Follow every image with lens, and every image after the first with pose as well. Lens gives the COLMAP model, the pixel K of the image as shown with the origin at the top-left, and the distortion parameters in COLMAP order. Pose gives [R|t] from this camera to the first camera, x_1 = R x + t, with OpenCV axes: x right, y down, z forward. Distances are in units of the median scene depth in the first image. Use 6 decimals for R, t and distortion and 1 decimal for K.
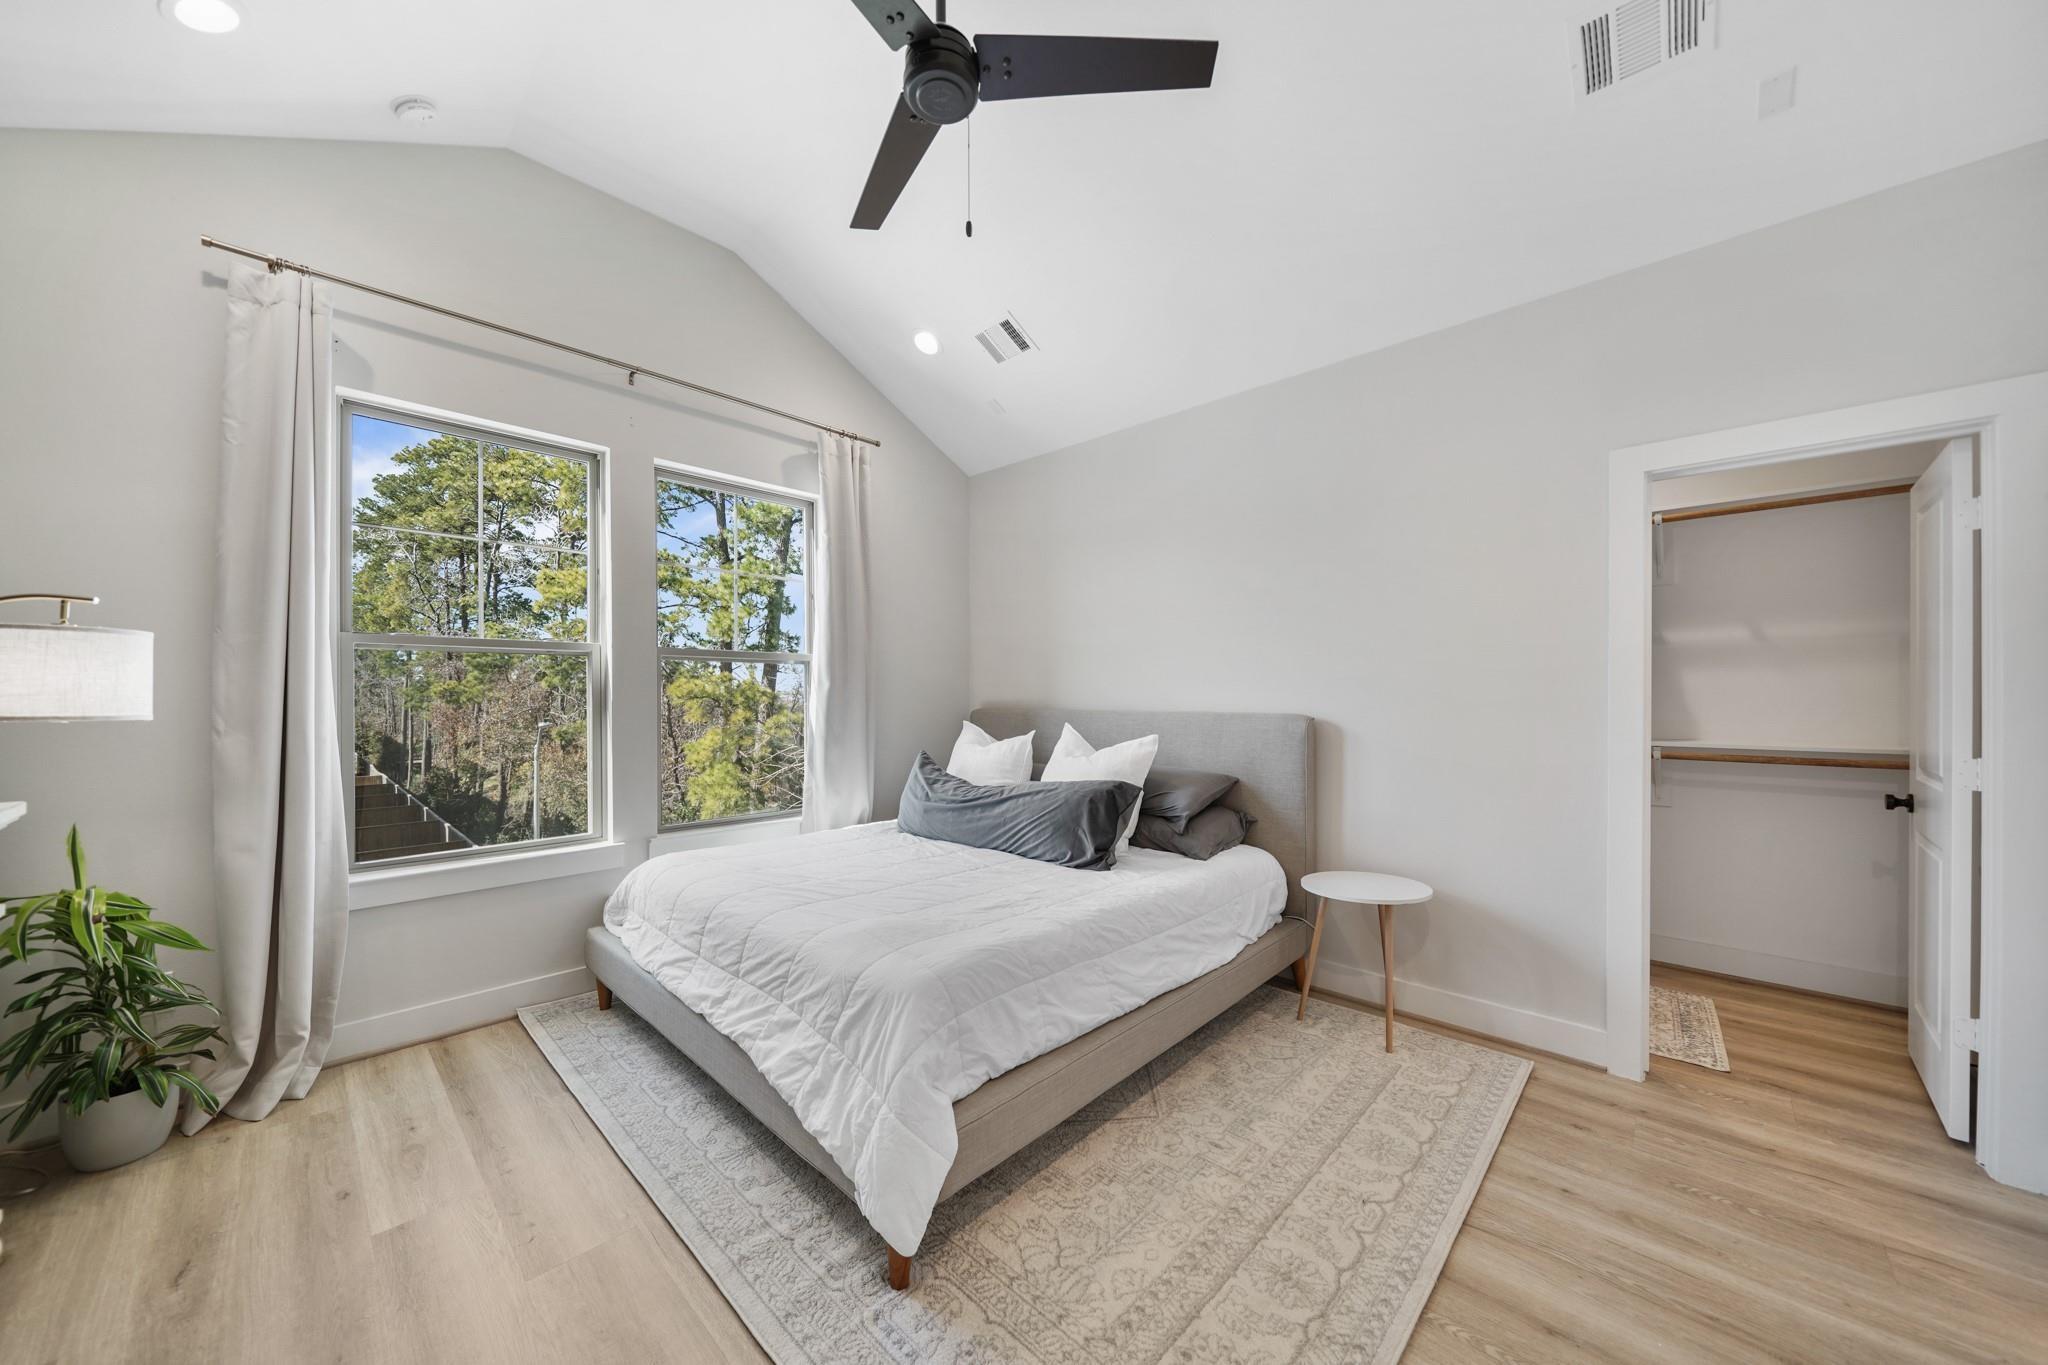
lens RADIAL K [[707.5, 0, 1029.6], [0, 707.5, 688.2], [0, 0, 1]] dist [-0.002458, -0.001079]
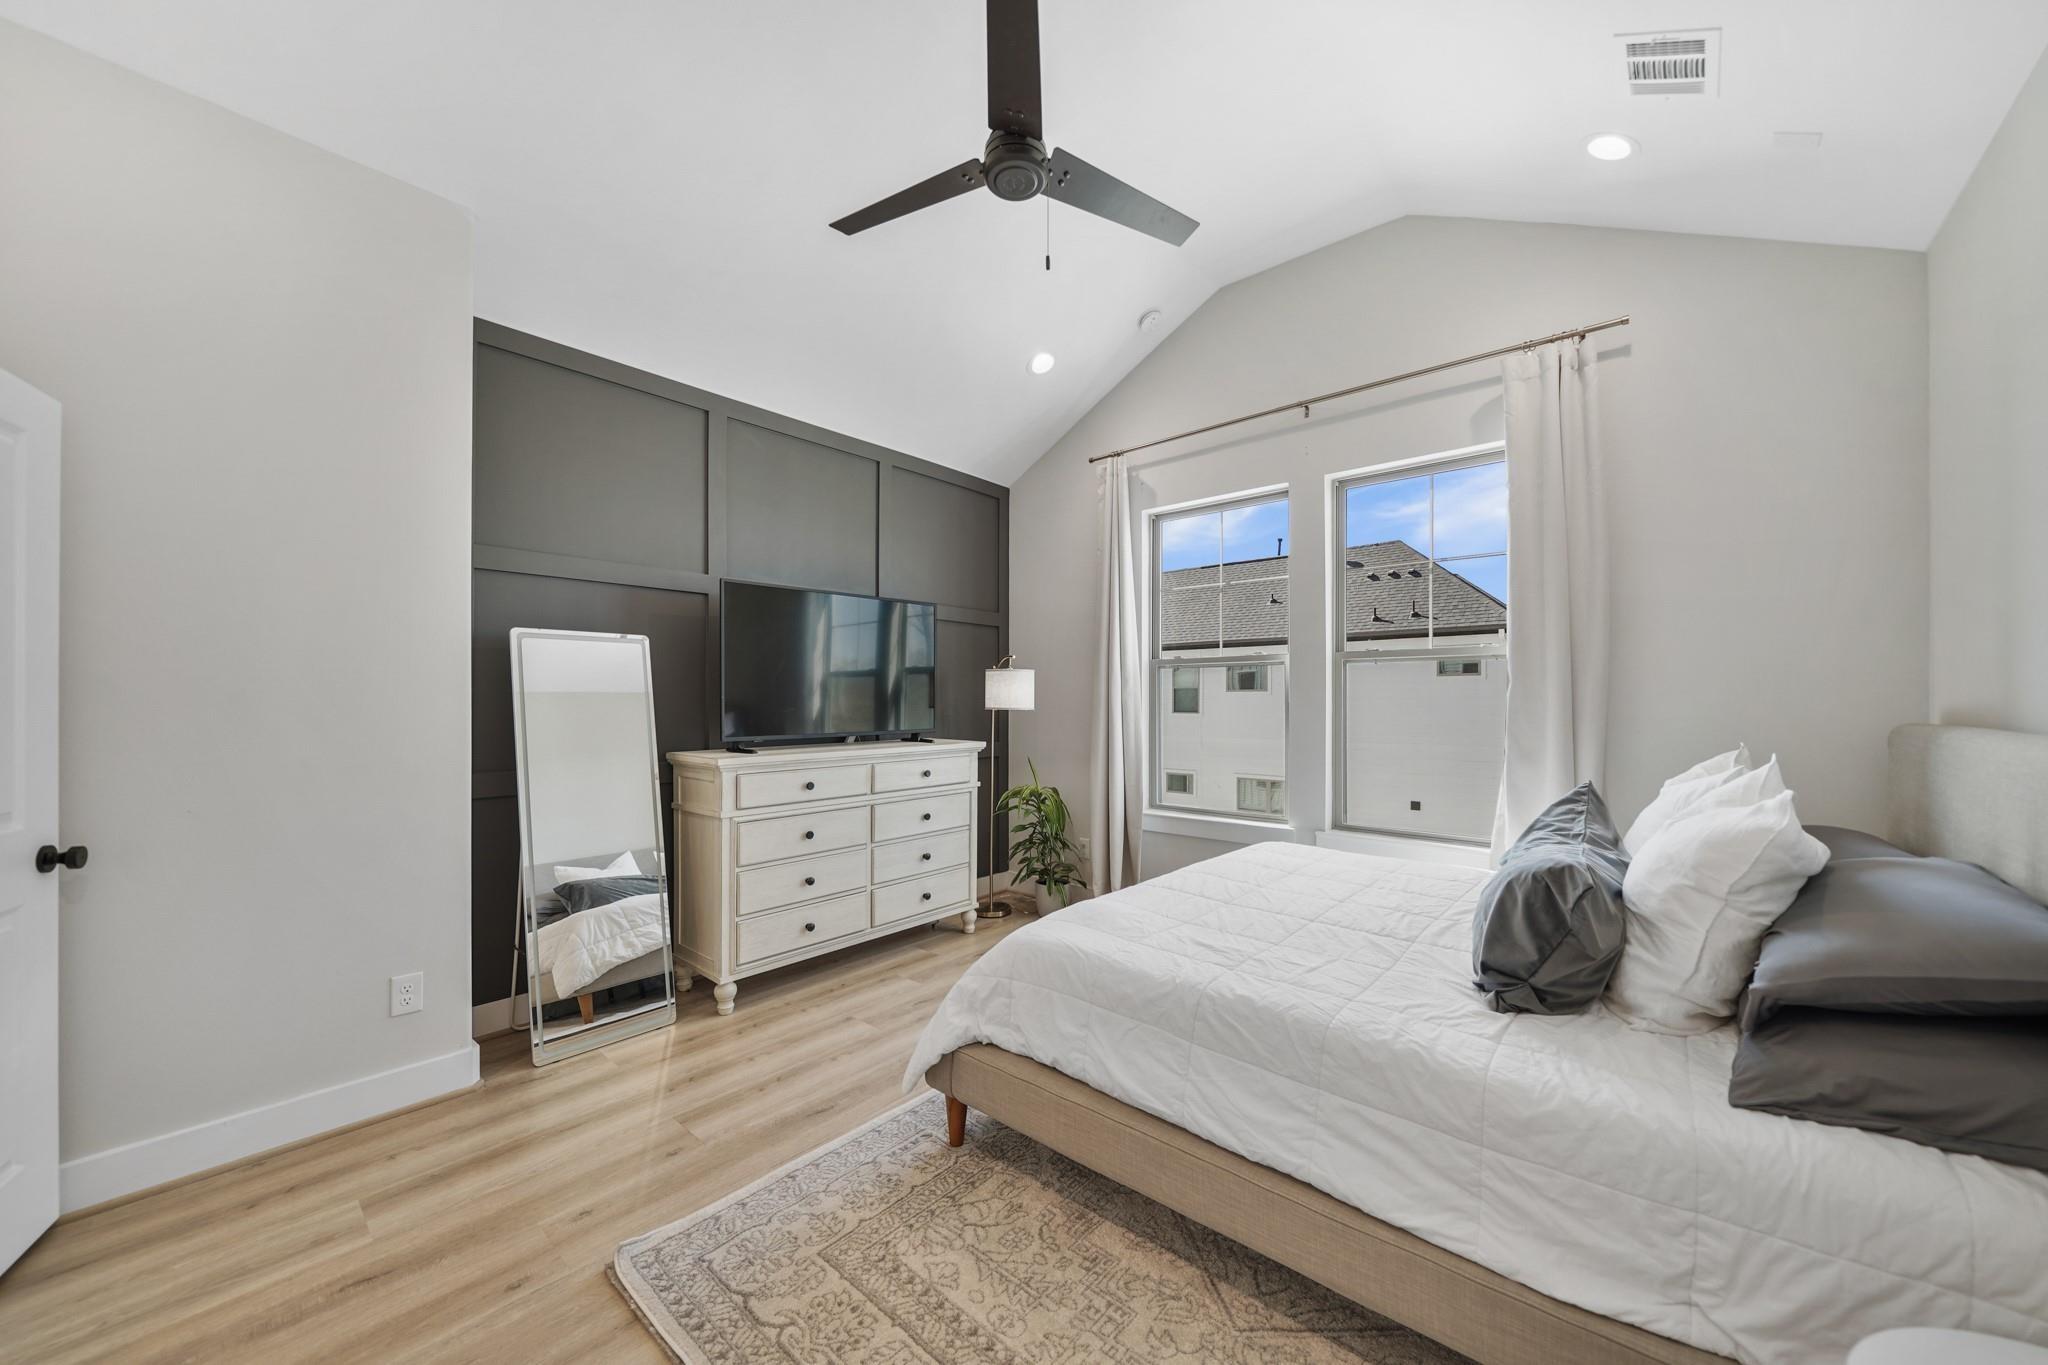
lens RADIAL K [[745.1, 0, 1033.9], [0, 745.1, 691.1], [0, 0, 1]] dist [-0.008001, -0.000275]
pose [[0.043177, -0.009490, -0.999022, 0.793264], [0.012066, 0.999887, -0.008977, 0.006366], [0.998995, -0.011666, 0.043287, 0.709843]]
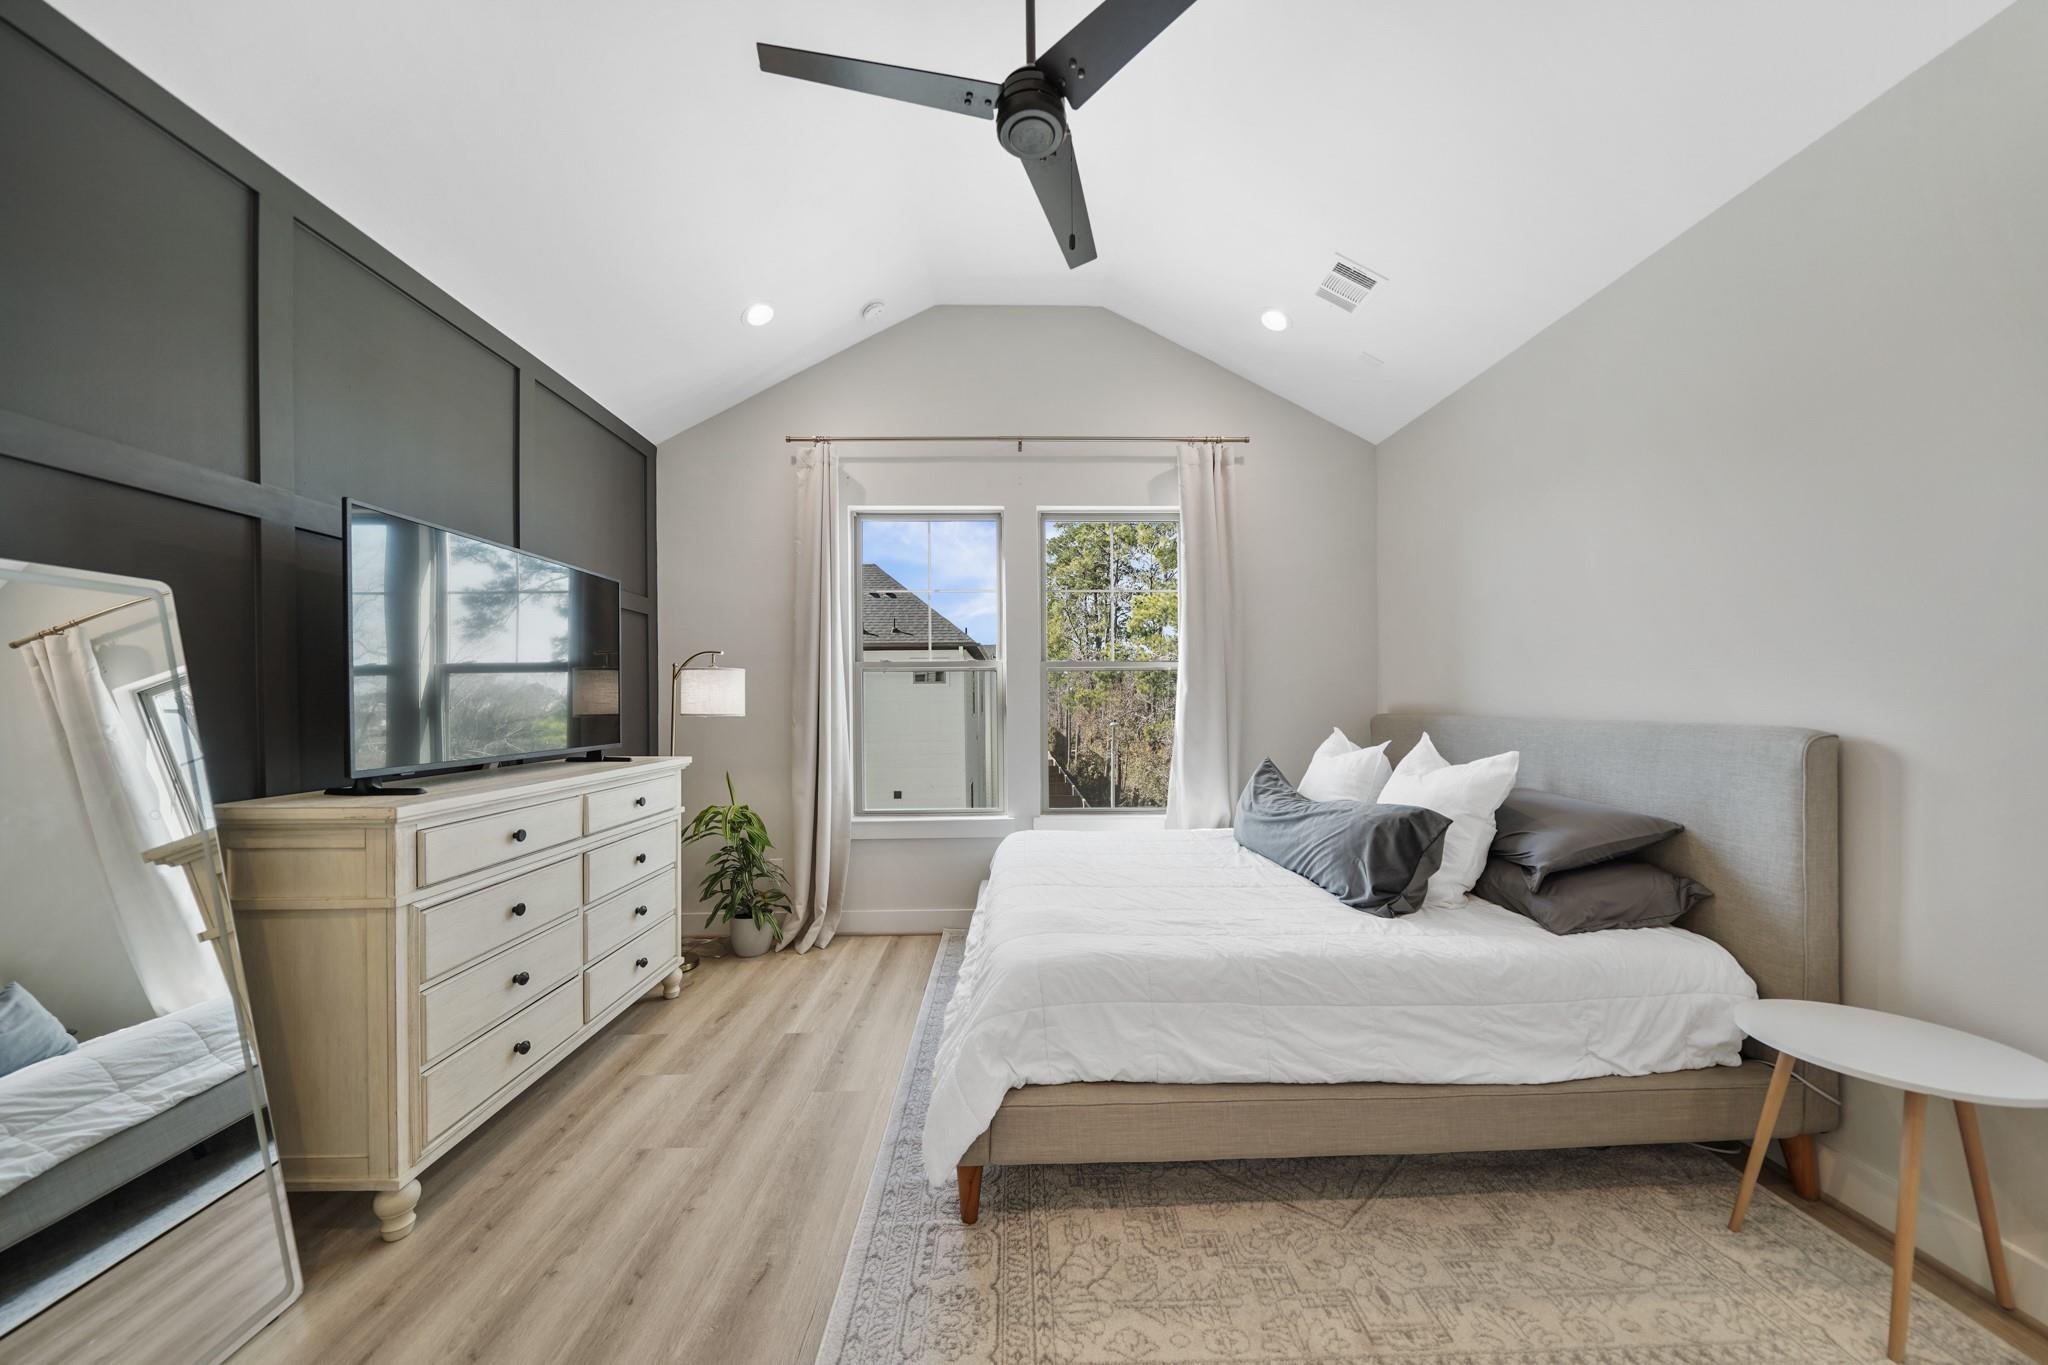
lens RADIAL K [[707.5, 0, 1034.7], [0, 707.5, 698.3], [0, 0, 1]] dist [-0.002458, -0.001079]
pose [[0.707861, -0.007529, -0.706312, 0.454488], [0.013923, 0.999898, 0.003295, 0.001964], [0.706215, -0.012166, 0.707893, 0.180724]]
